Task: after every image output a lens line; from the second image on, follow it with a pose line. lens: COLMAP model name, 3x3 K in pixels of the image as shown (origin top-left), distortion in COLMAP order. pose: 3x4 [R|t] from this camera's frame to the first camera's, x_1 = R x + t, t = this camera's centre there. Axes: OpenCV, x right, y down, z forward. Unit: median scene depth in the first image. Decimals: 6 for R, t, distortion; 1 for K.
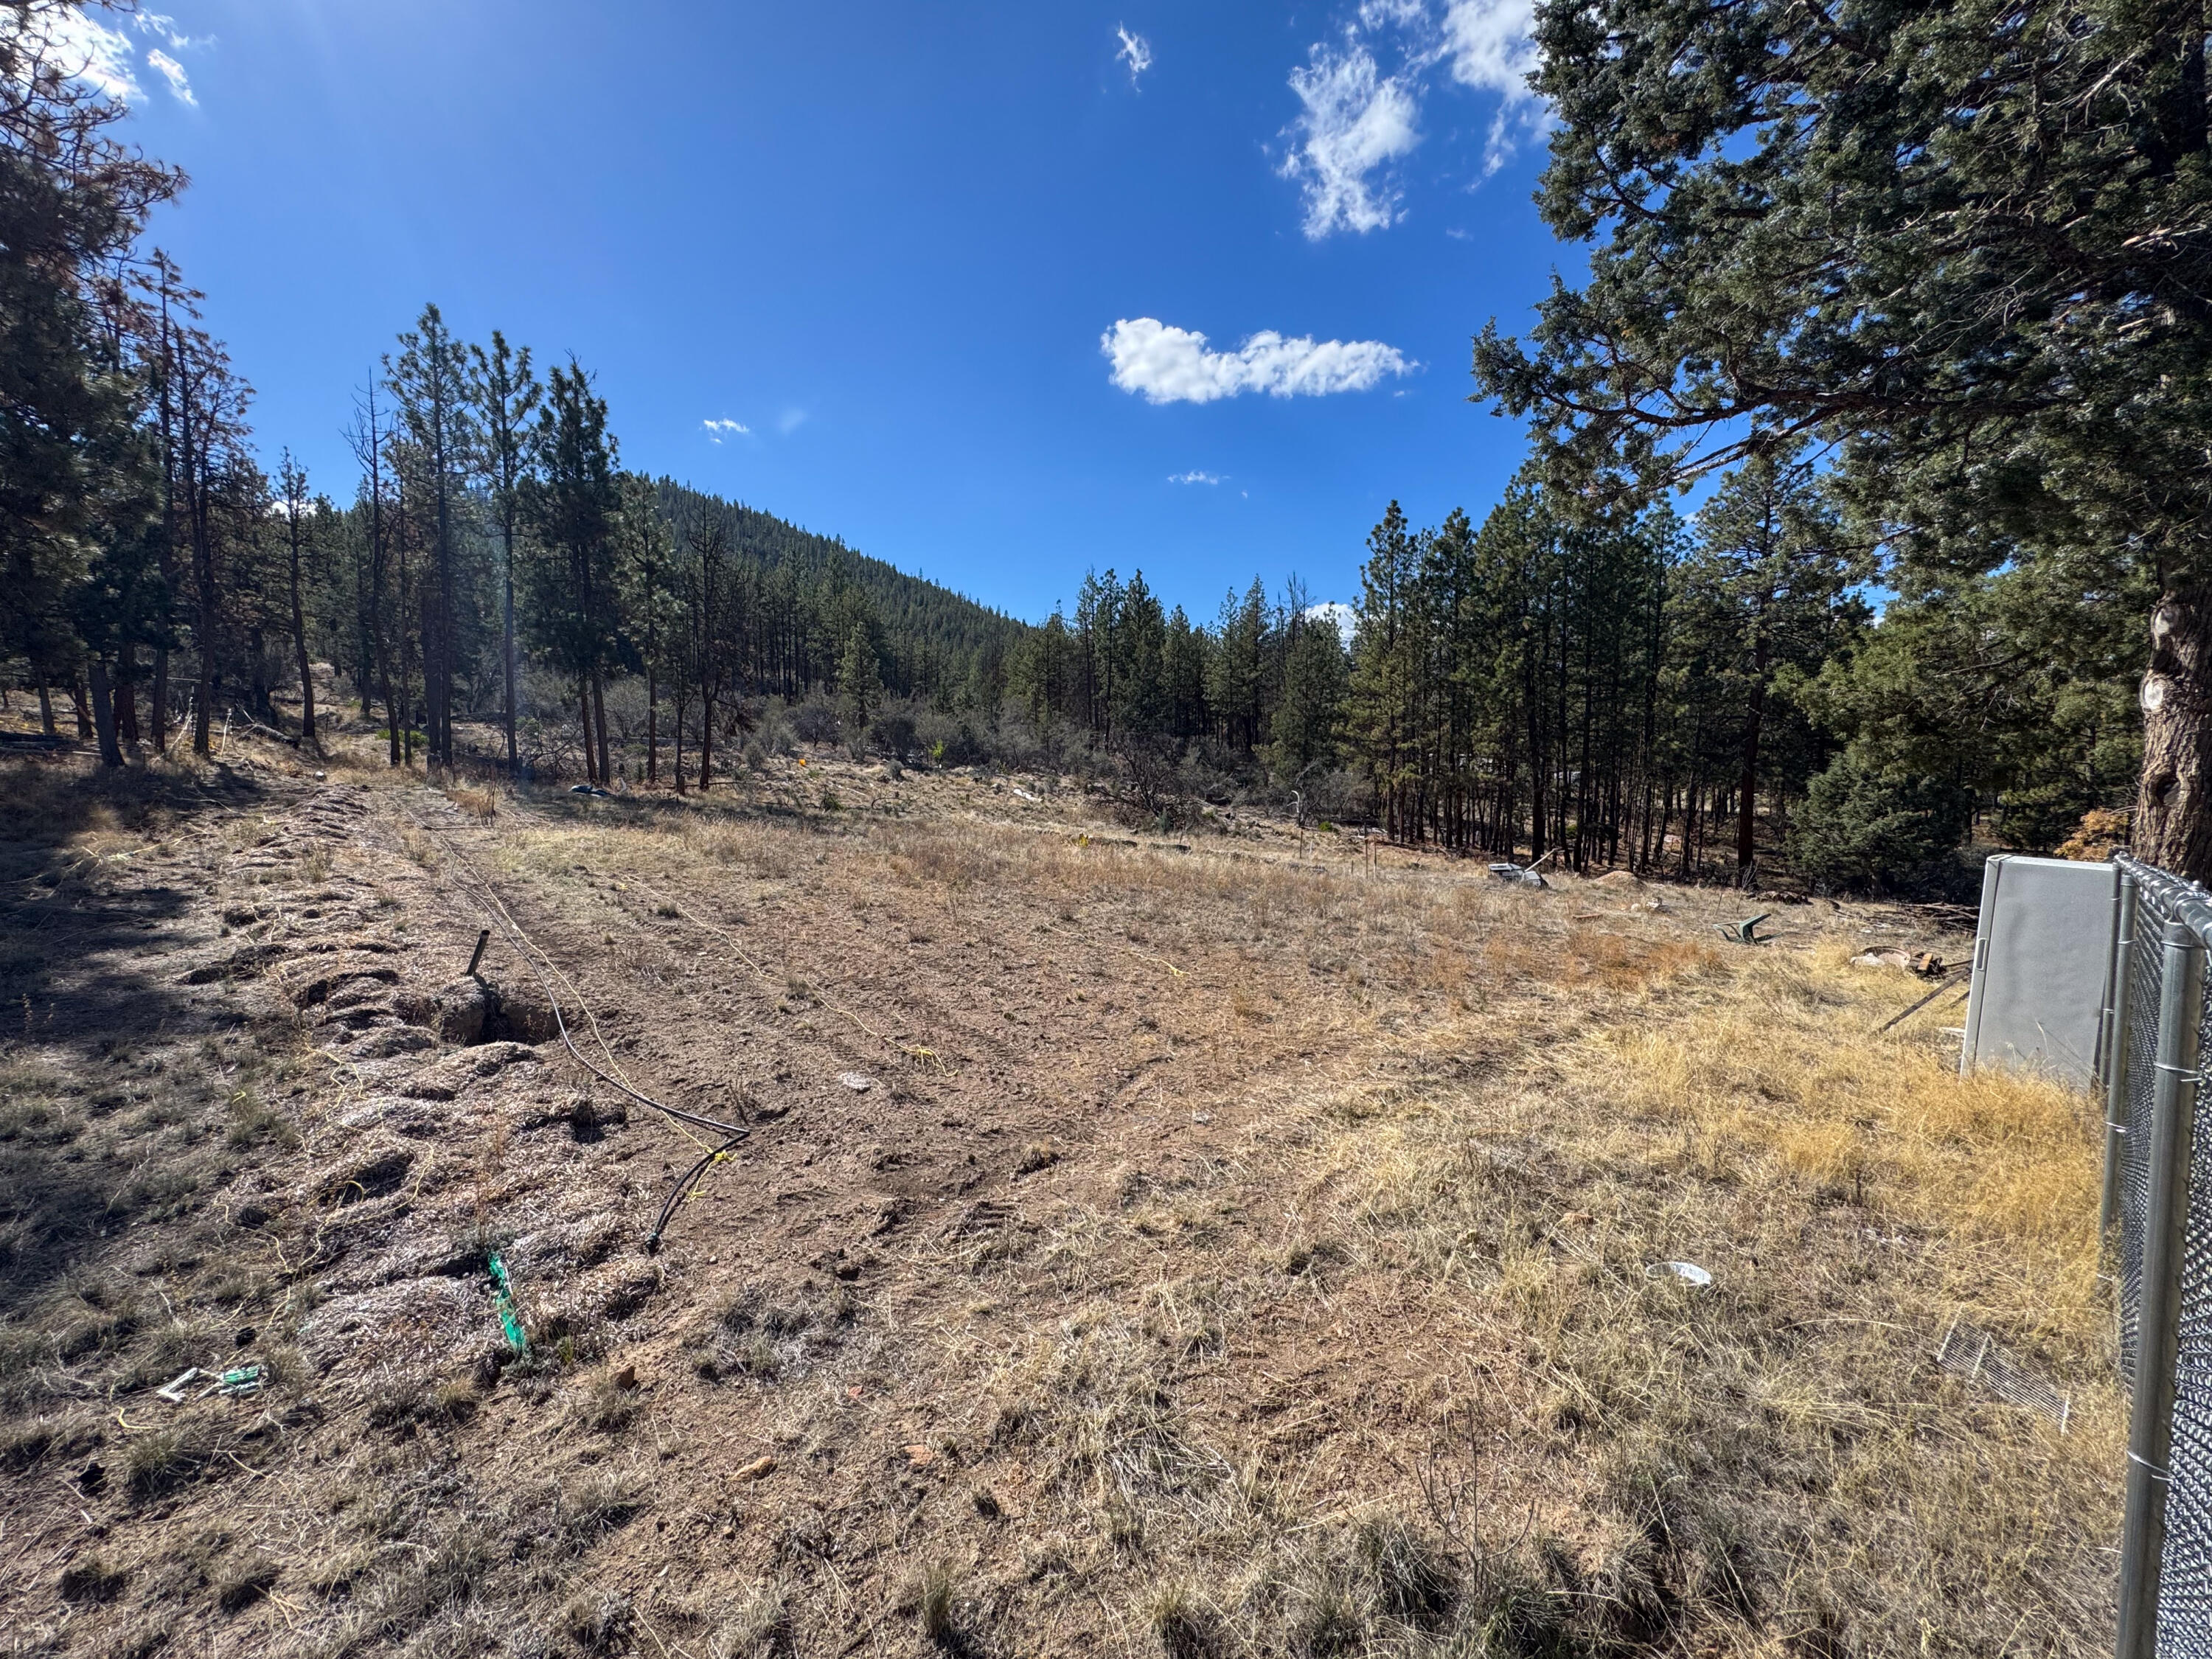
lens RADIAL K [[897.7, 0, 1109.3], [0, 897.7, 839.0], [0, 0, 1]] dist [0.001614, 0.000350]
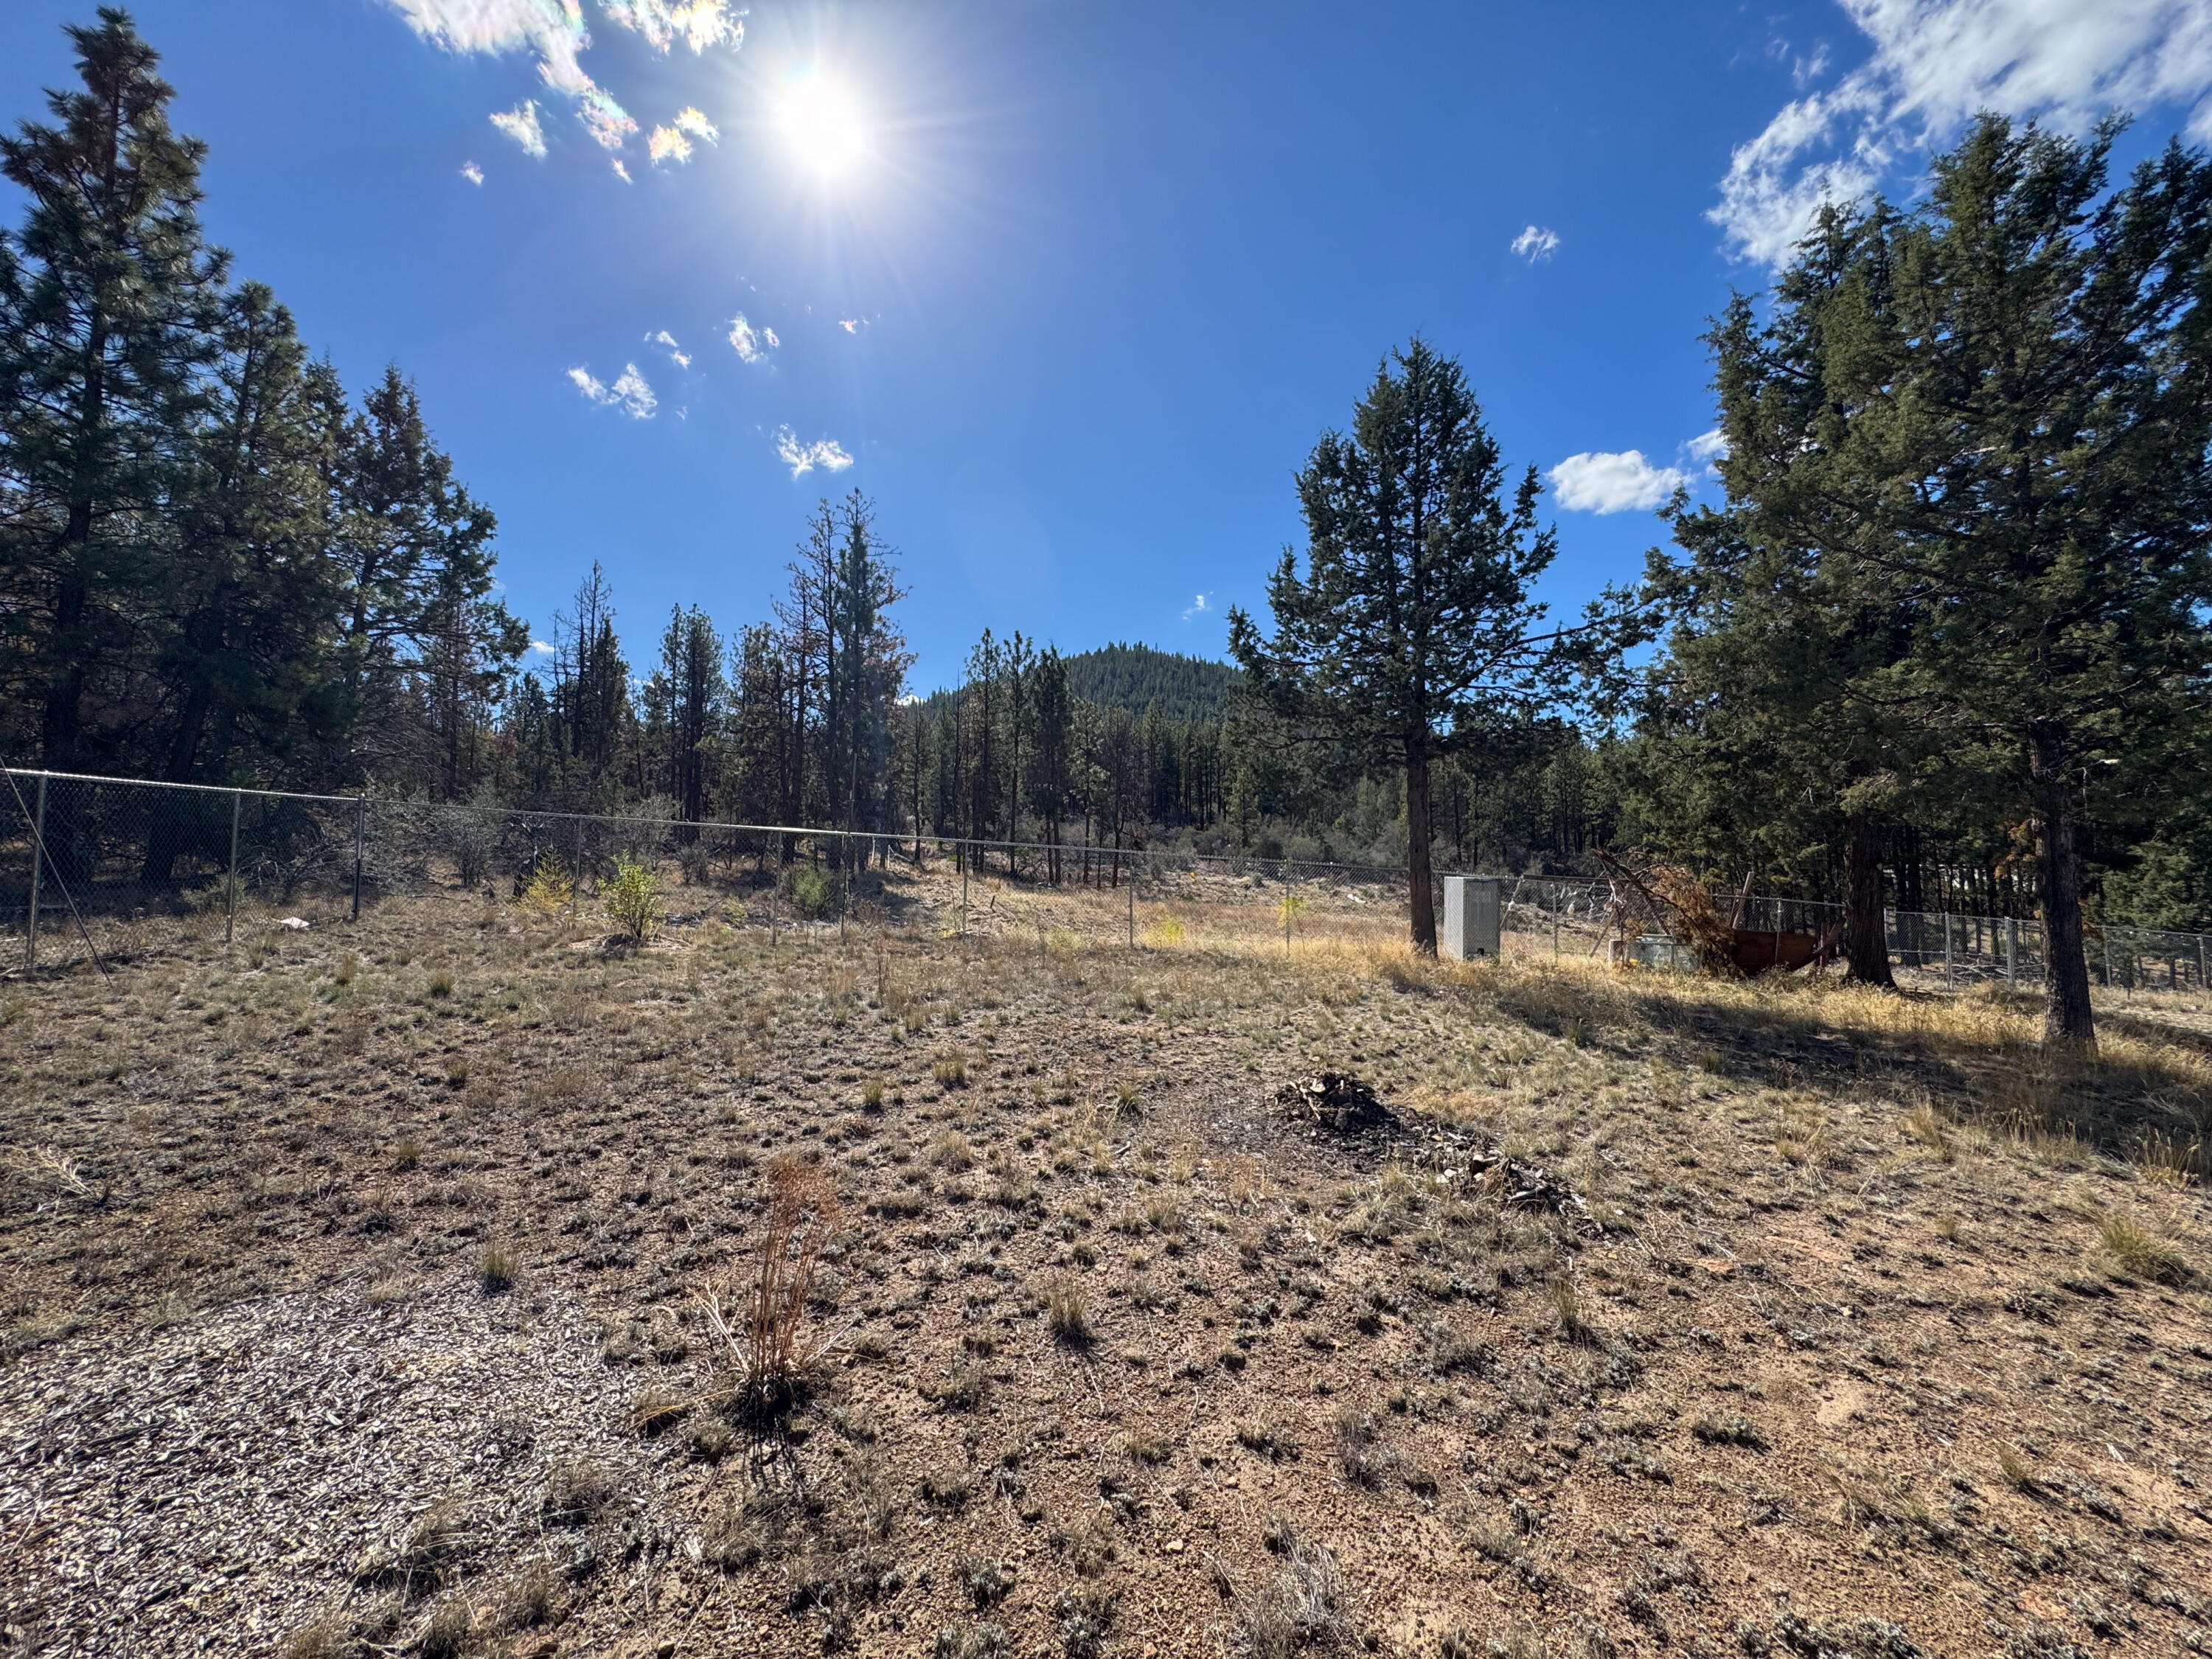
lens RADIAL K [[897.7, 0, 1106.5], [0, 897.7, 826.4], [0, 0, 1]] dist [0.001614, 0.000350]
pose [[0.883507, -0.037475, -0.466916, 0.268589], [-0.033239, 0.989266, -0.142294, 0.059299], [0.467236, 0.141238, 0.872778, -0.380767]]
